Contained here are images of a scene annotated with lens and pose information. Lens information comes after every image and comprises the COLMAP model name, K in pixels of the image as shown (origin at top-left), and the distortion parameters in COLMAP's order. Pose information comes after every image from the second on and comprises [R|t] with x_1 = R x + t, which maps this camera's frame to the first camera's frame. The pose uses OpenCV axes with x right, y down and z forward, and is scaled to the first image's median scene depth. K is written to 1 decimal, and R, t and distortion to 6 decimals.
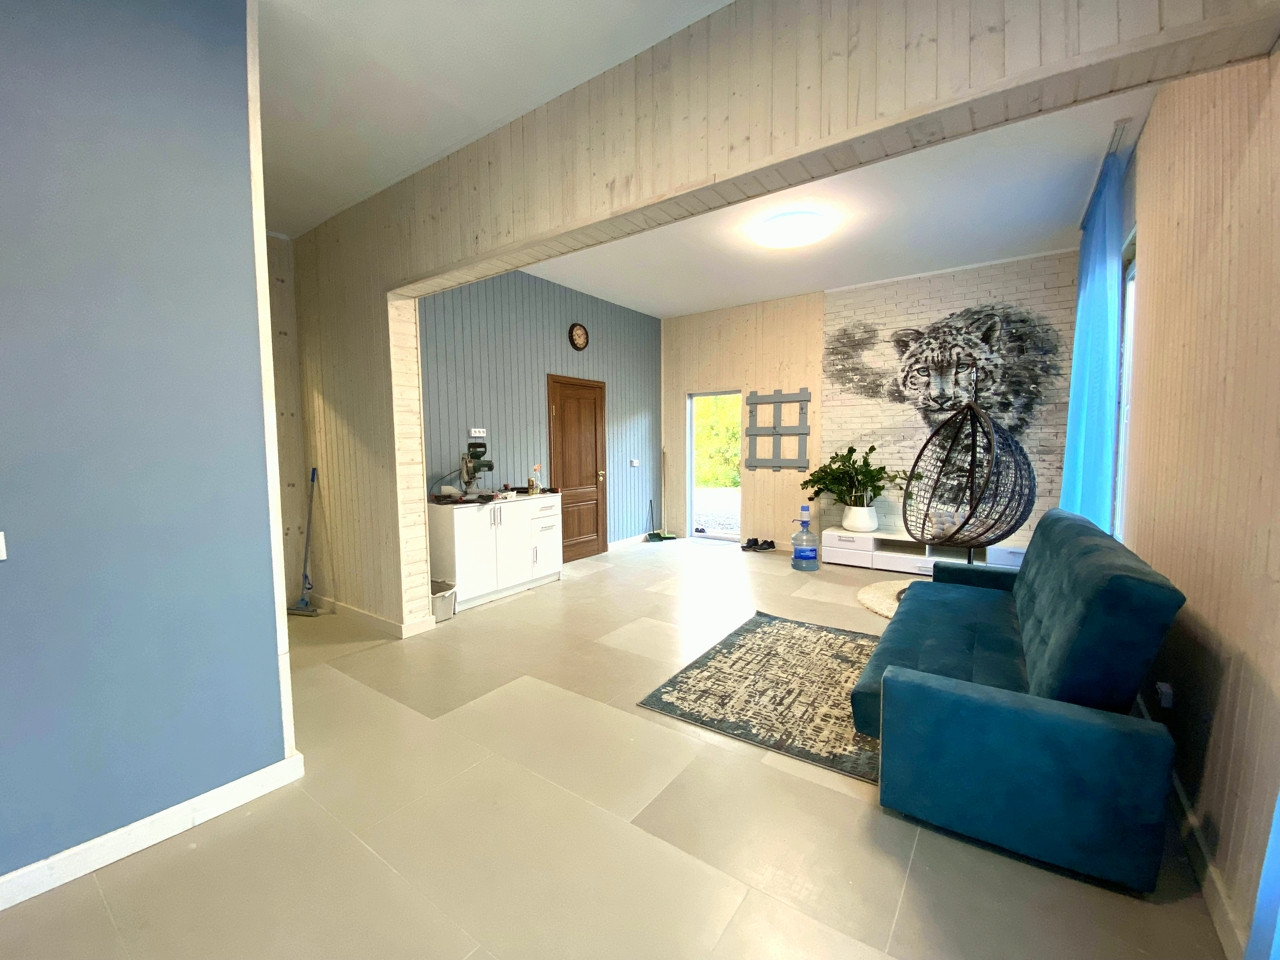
lens RADIAL K [[518.6, 0, 640.0], [0, 518.6, 480.0], [0, 0, 1]] dist [0.007101, -0.013219]
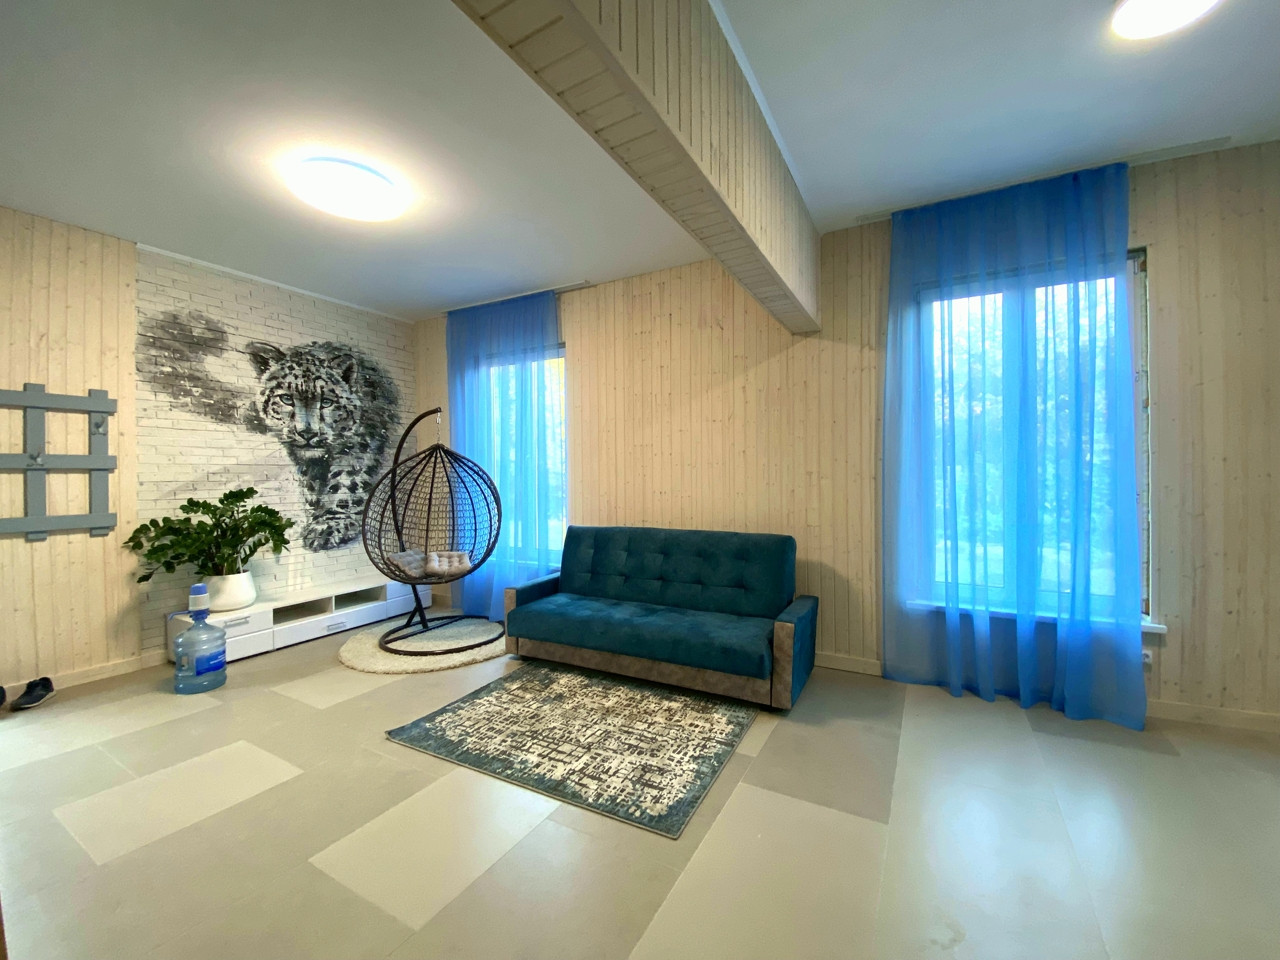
lens RADIAL K [[519.3, 0, 636.2], [0, 519.3, 478.2], [0, 0, 1]] dist [-0.000931, -0.000341]
pose [[-0.107620, 0.003868, 0.994185, -0.366033], [0.083747, 0.996474, 0.005189, -0.038920], [-0.990659, 0.083818, -0.107565, 0.555611]]
